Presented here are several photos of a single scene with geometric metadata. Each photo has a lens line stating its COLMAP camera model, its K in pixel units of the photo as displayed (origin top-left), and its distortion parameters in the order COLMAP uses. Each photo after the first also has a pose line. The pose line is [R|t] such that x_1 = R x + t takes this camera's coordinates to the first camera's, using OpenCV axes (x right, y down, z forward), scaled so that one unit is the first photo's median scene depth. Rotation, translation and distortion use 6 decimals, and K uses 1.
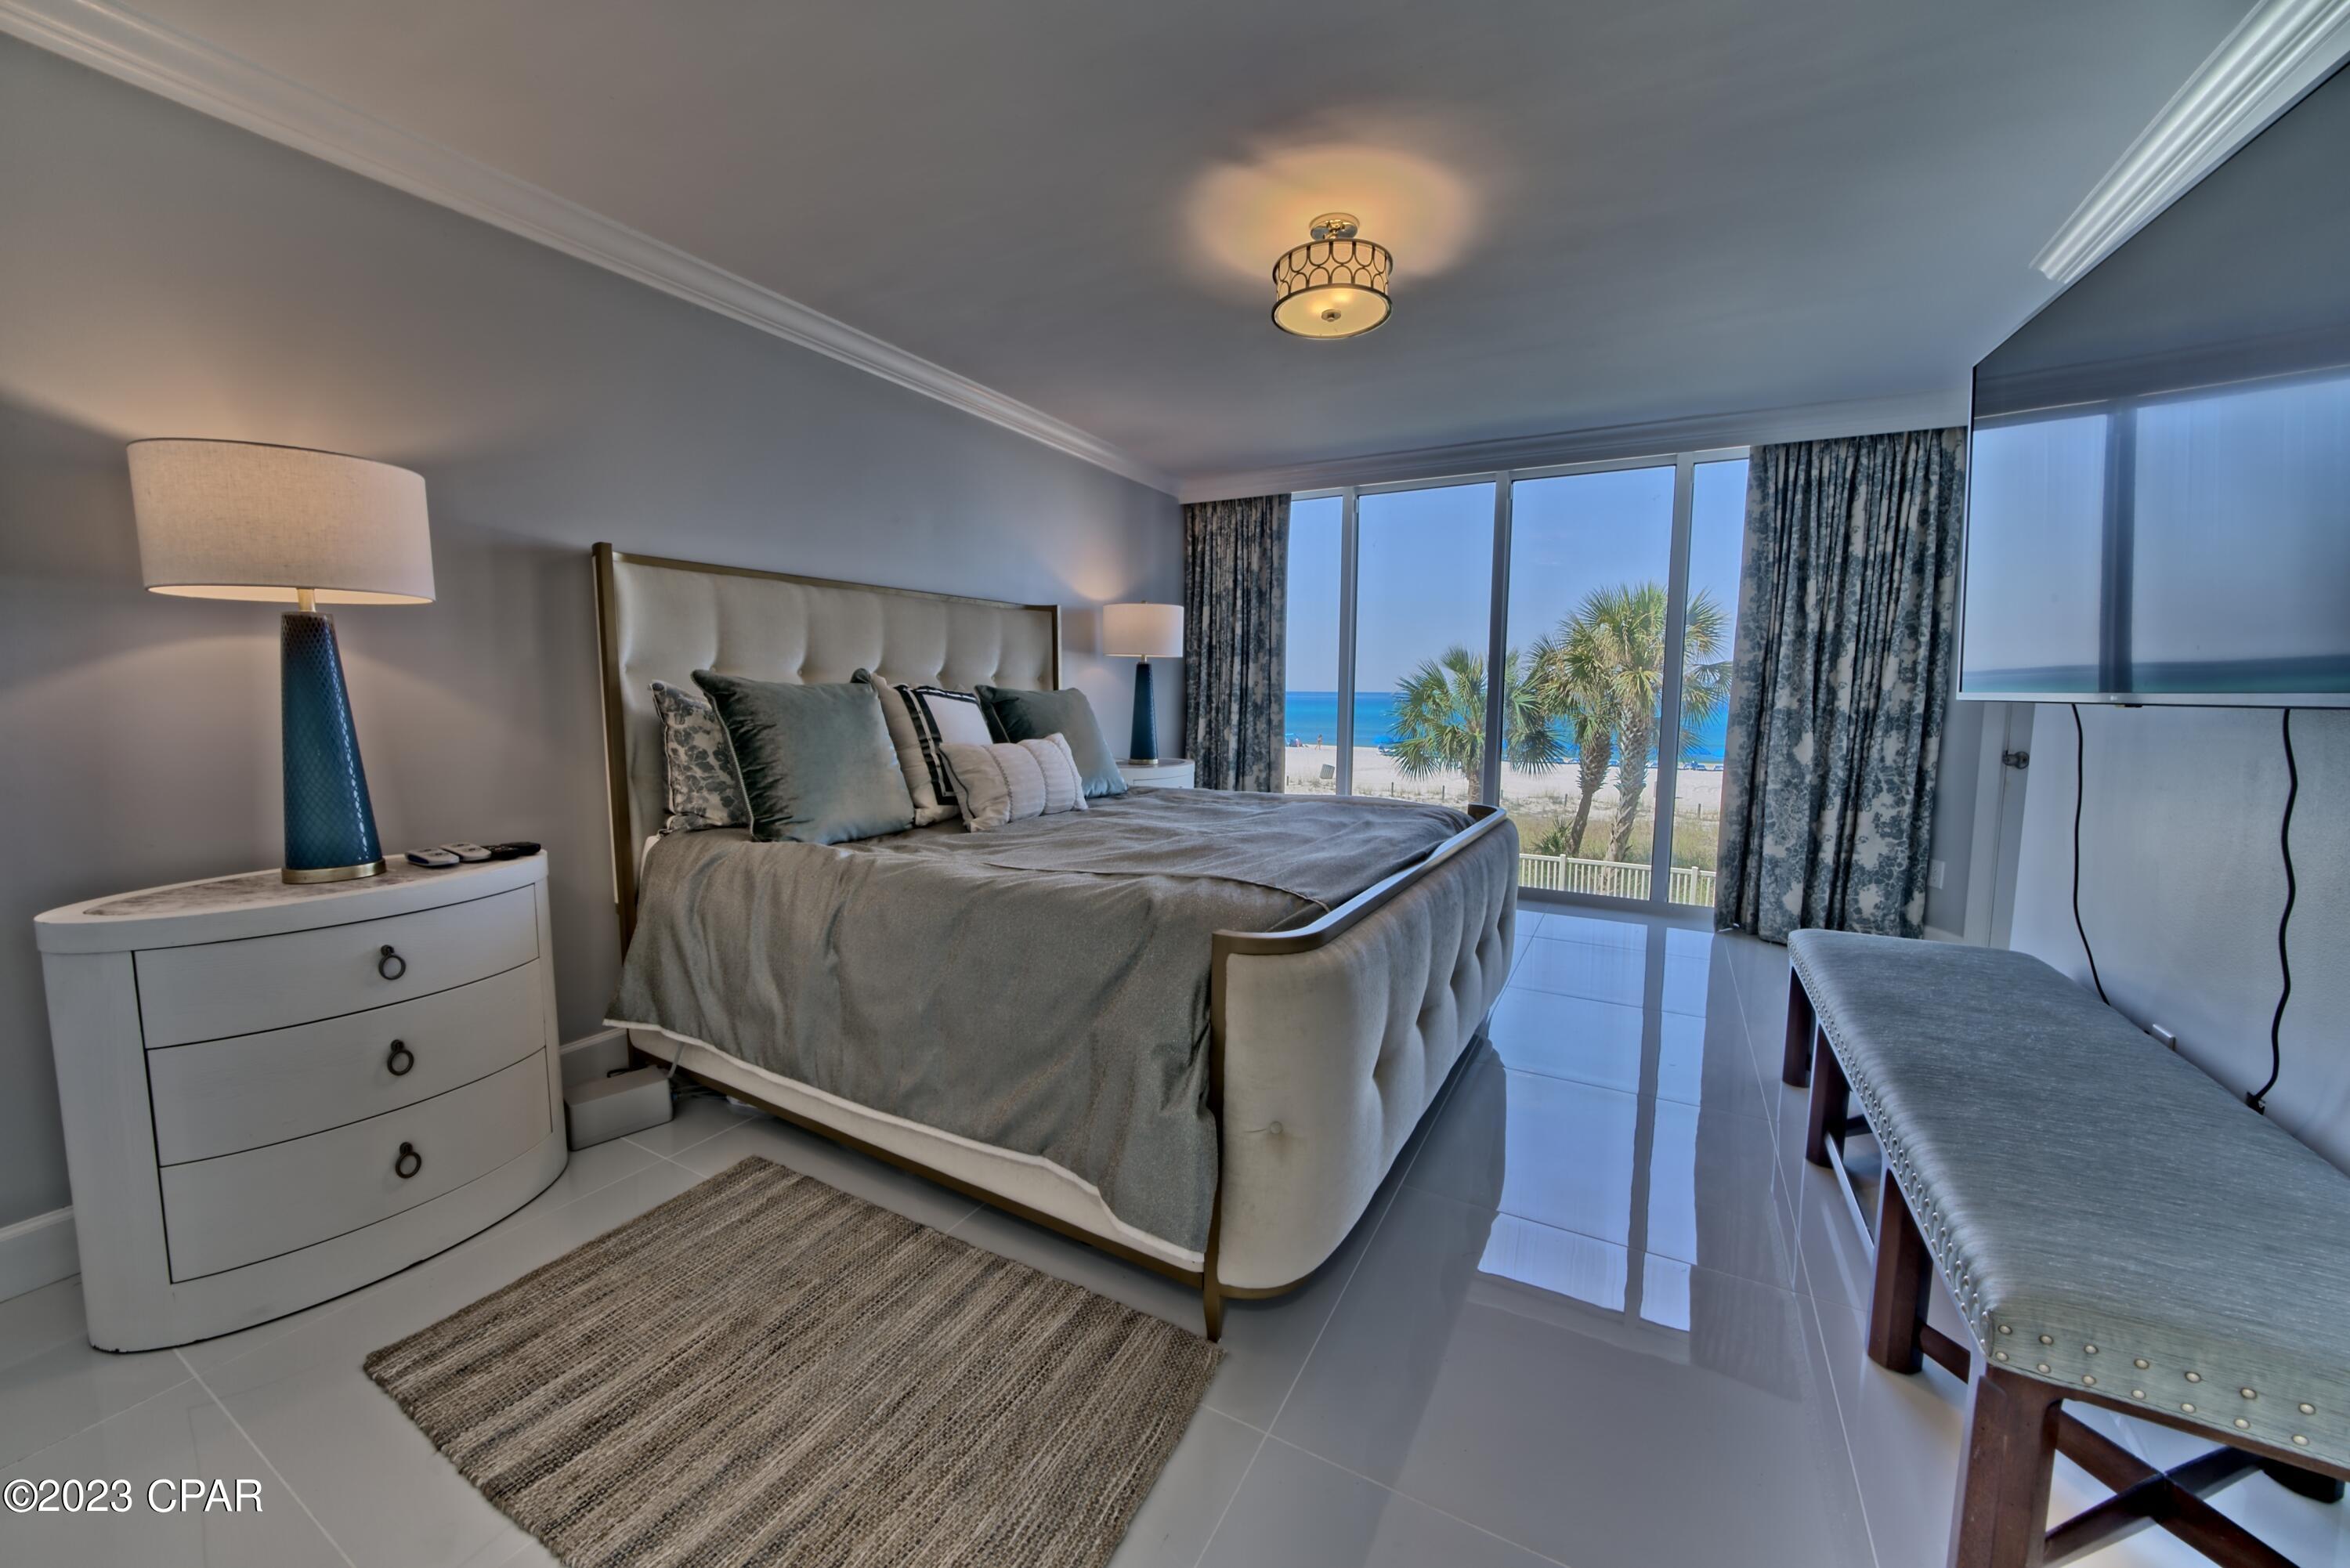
lens RADIAL K [[876.0, 0, 1173.9], [0, 876.0, 771.4], [0, 0, 1]] dist [-0.013533, 0.001207]
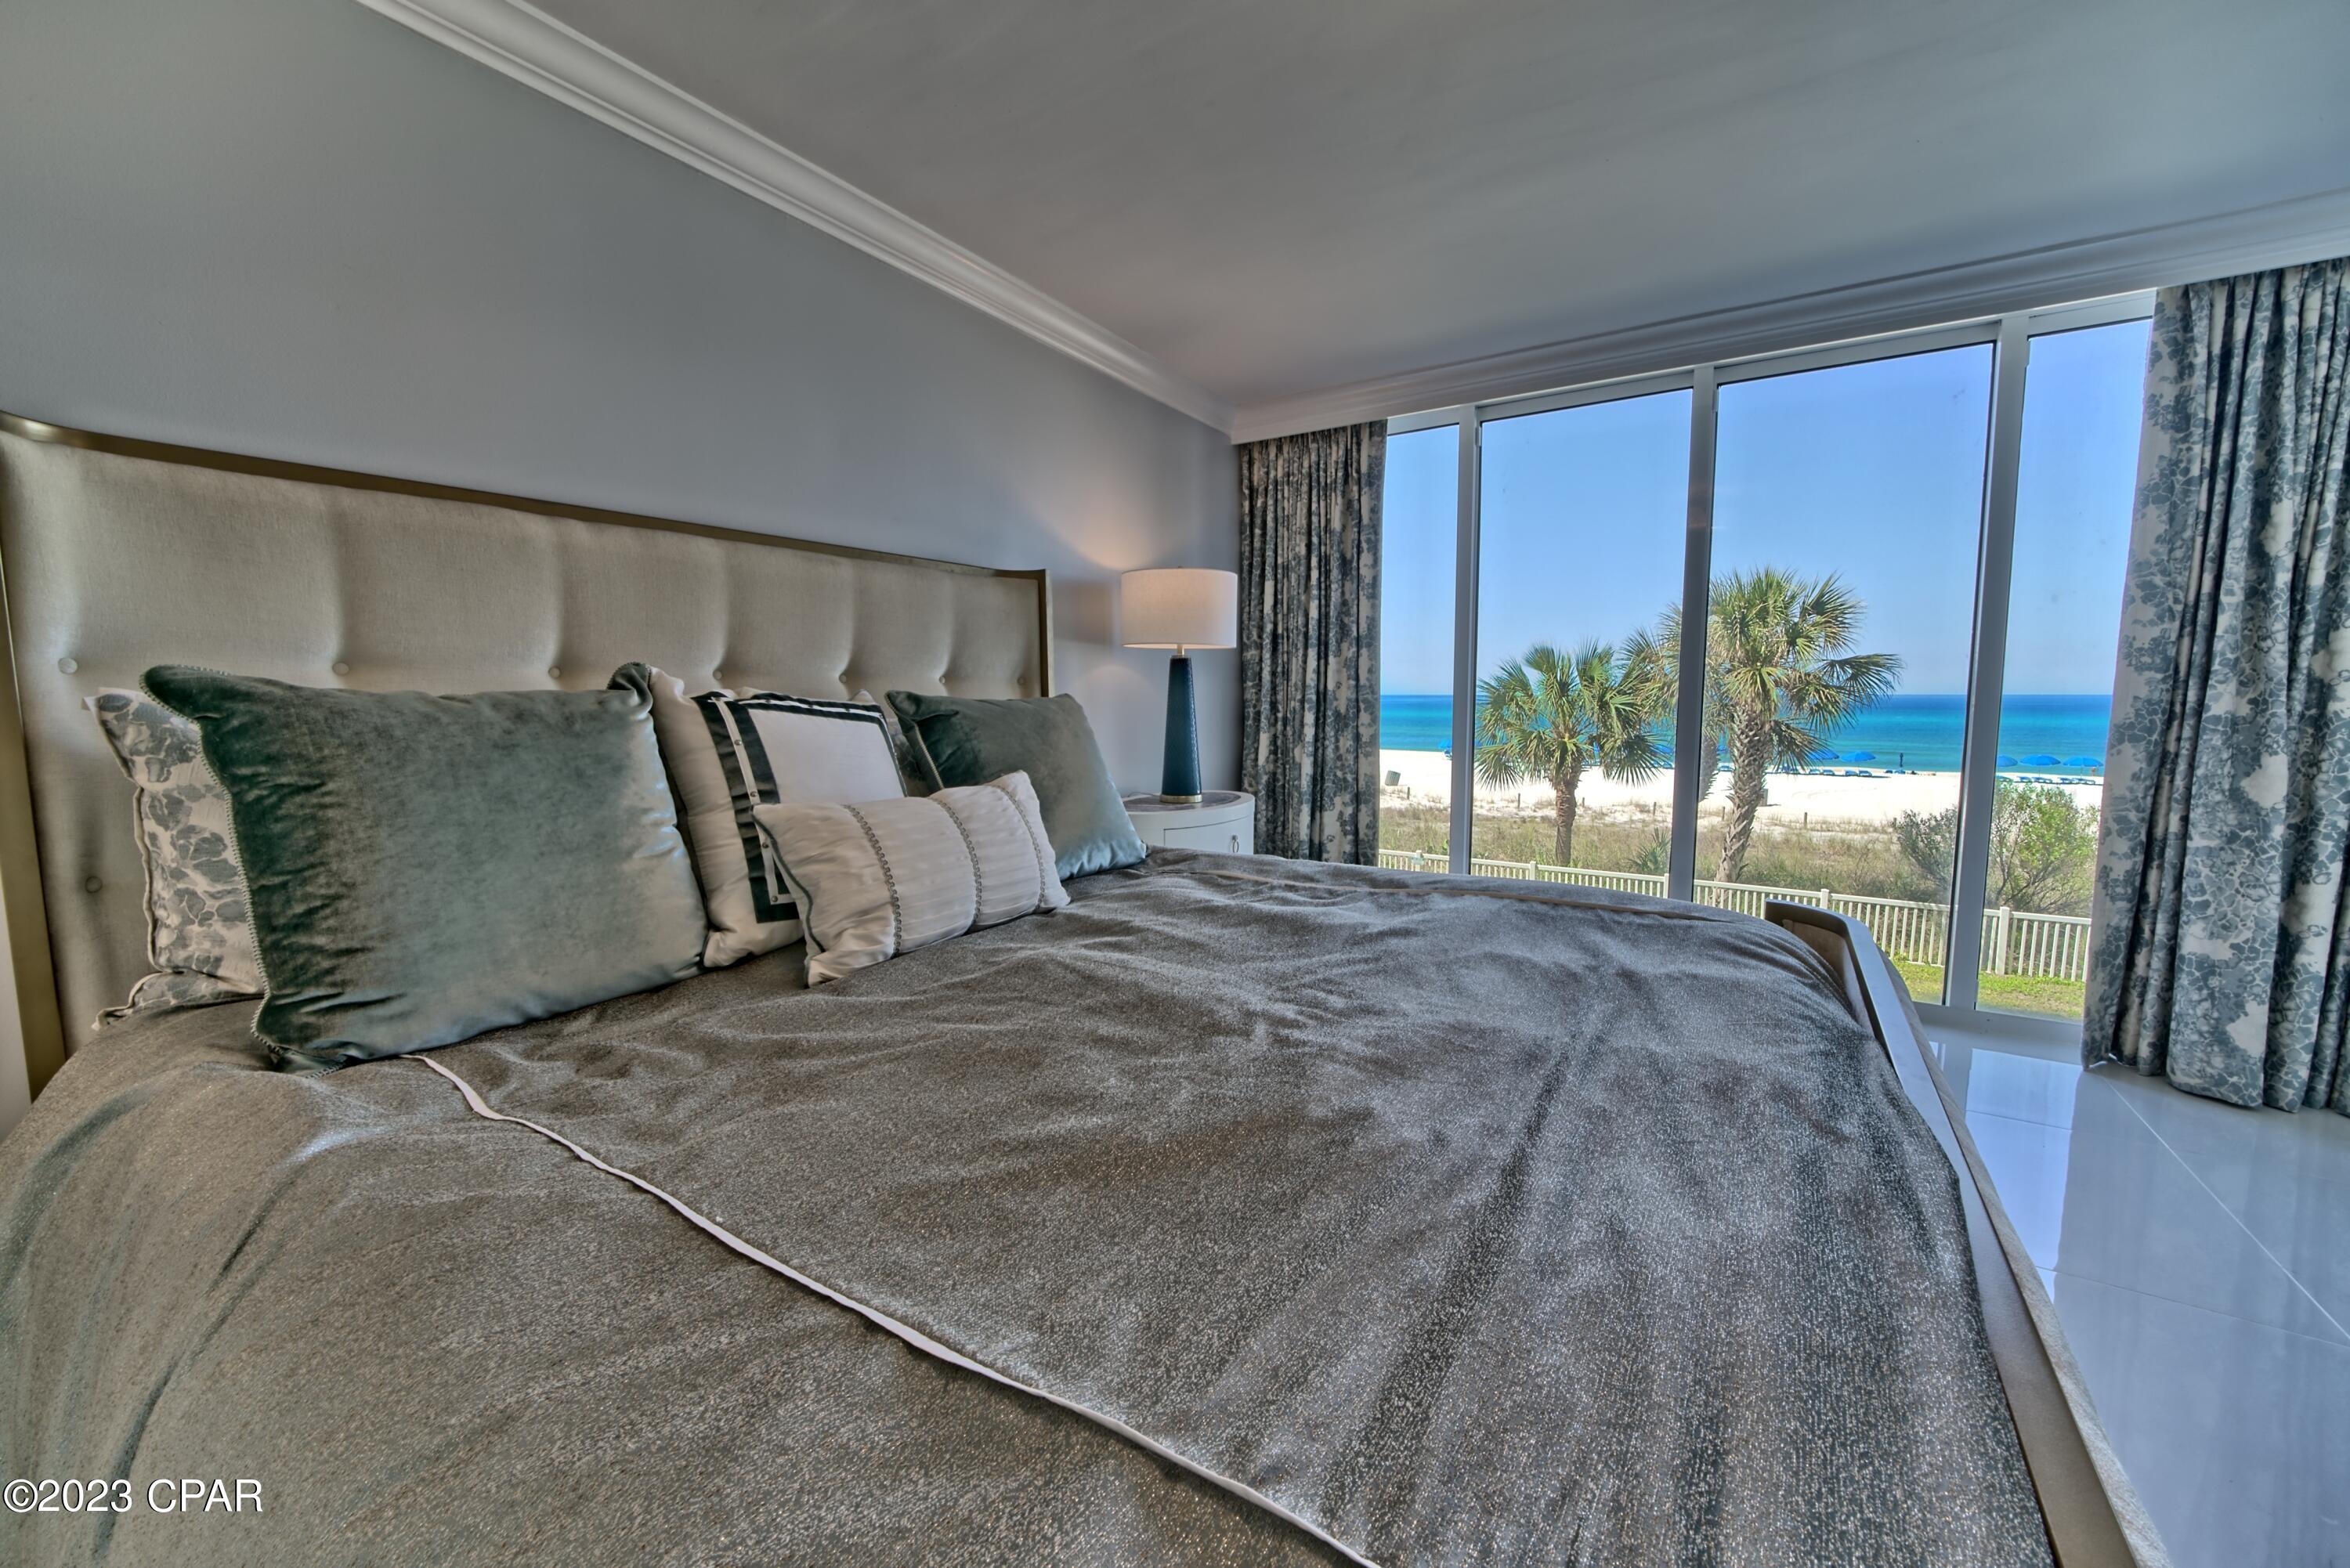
lens RADIAL K [[876.0, 0, 1173.7], [0, 876.0, 773.8], [0, 0, 1]] dist [-0.013533, 0.001207]
pose [[0.997706, -0.005222, -0.067502, 0.007692], [0.005014, 0.999982, -0.003263, -0.033461], [0.067517, 0.002917, 0.997714, 0.356030]]
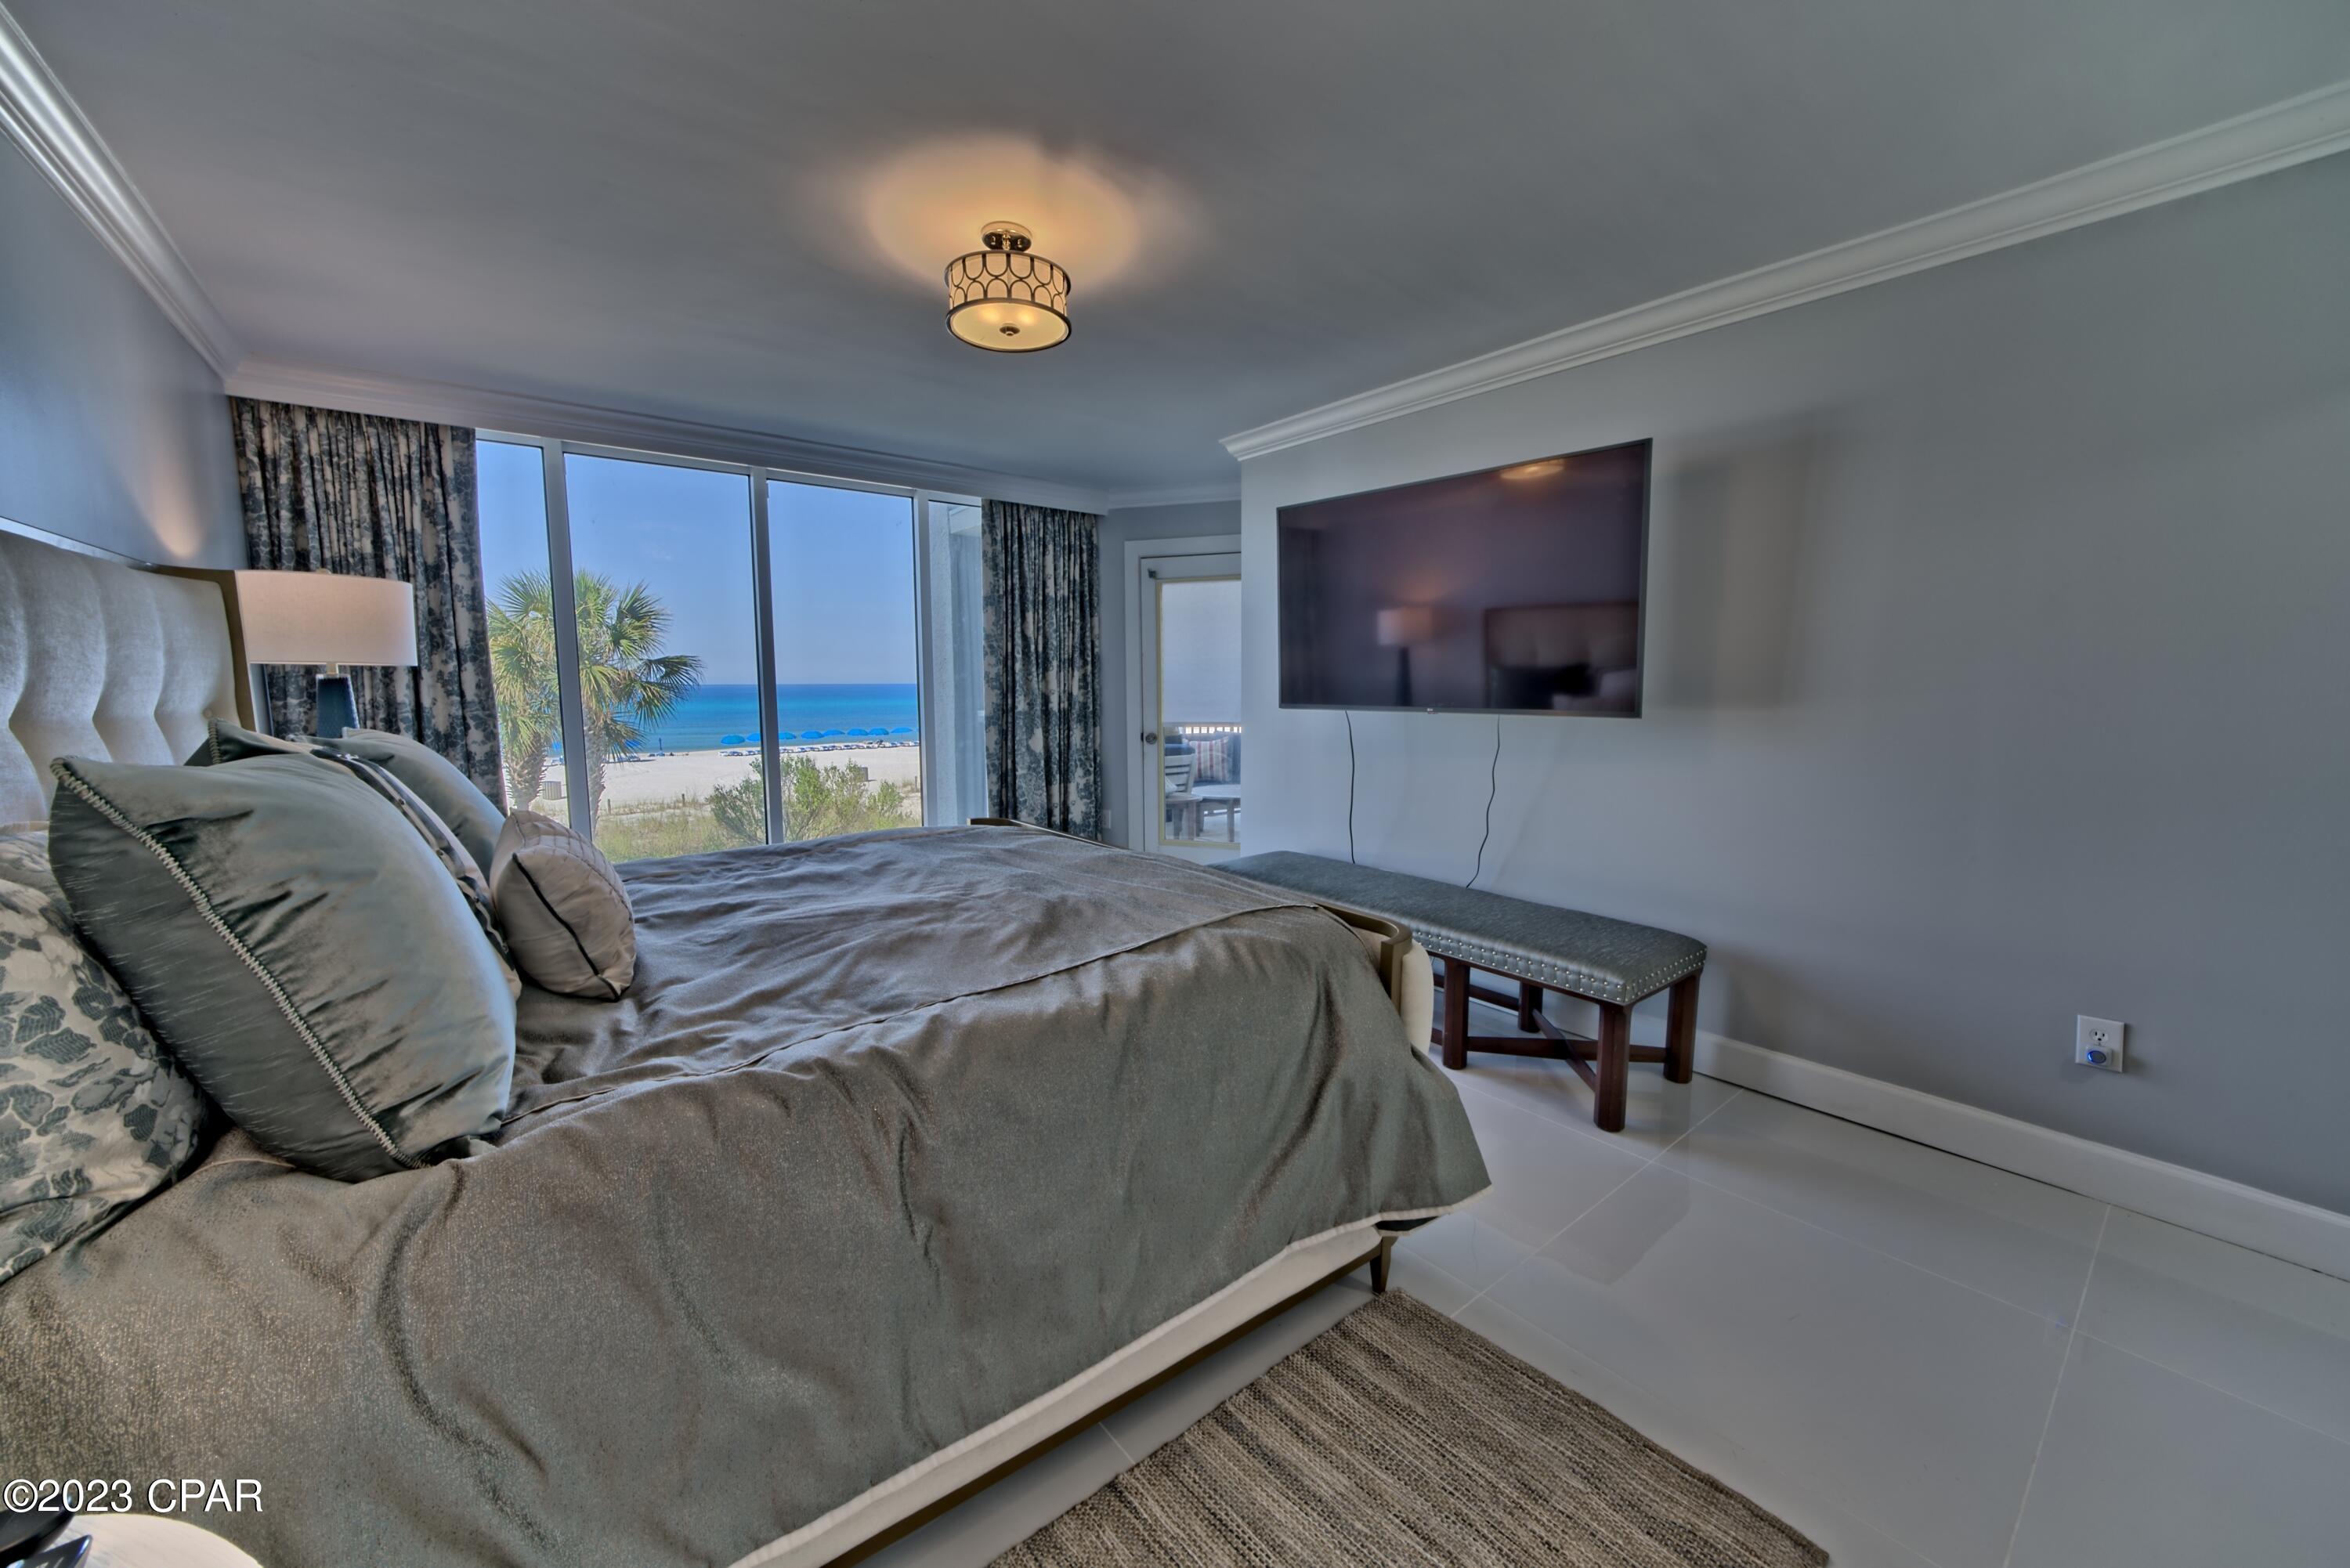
lens RADIAL K [[876.0, 0, 1175.4], [0, 876.0, 774.8], [0, 0, 1]] dist [-0.013533, 0.001207]
pose [[0.382392, -0.107533, 0.917722, -0.415691], [0.092571, 0.992666, 0.077742, -0.058905], [-0.919352, 0.055226, 0.389542, 0.299598]]
